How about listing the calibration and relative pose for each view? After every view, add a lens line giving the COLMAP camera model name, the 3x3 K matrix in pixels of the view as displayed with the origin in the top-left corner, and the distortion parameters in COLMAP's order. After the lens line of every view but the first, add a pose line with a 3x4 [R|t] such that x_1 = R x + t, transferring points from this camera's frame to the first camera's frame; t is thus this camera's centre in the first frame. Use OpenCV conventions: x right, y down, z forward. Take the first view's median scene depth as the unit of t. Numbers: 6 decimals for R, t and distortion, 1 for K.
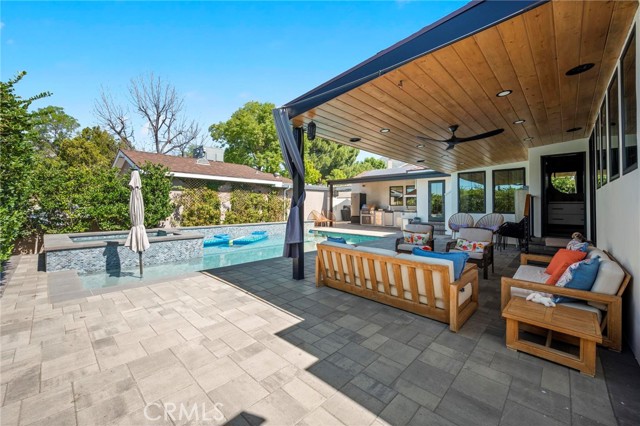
lens RADIAL K [[253.9, 0, 317.0], [0, 253.9, 199.9], [0, 0, 1]] dist [0.001201, 0.000920]
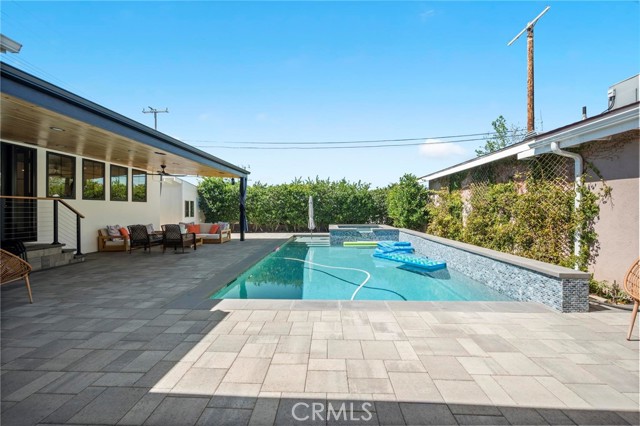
lens RADIAL K [[253.9, 0, 317.7], [0, 253.9, 209.6], [0, 0, 1]] dist [0.001201, 0.000920]
pose [[-0.761316, -0.002986, -0.648375, 0.258816], [0.014141, 0.999675, -0.021208, 0.022558], [0.648227, -0.025315, -0.761026, 0.896518]]
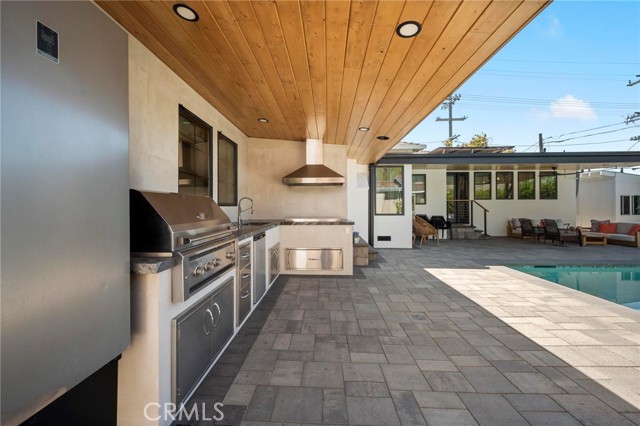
lens RADIAL K [[253.9, 0, 319.4], [0, 253.9, 205.2], [0, 0, 1]] dist [0.001201, 0.000920]
pose [[-0.666307, -0.000982, 0.745677, 0.082797], [-0.018909, 0.999700, -0.015579, 0.023469], [-0.745438, -0.024480, -0.666125, 1.088606]]
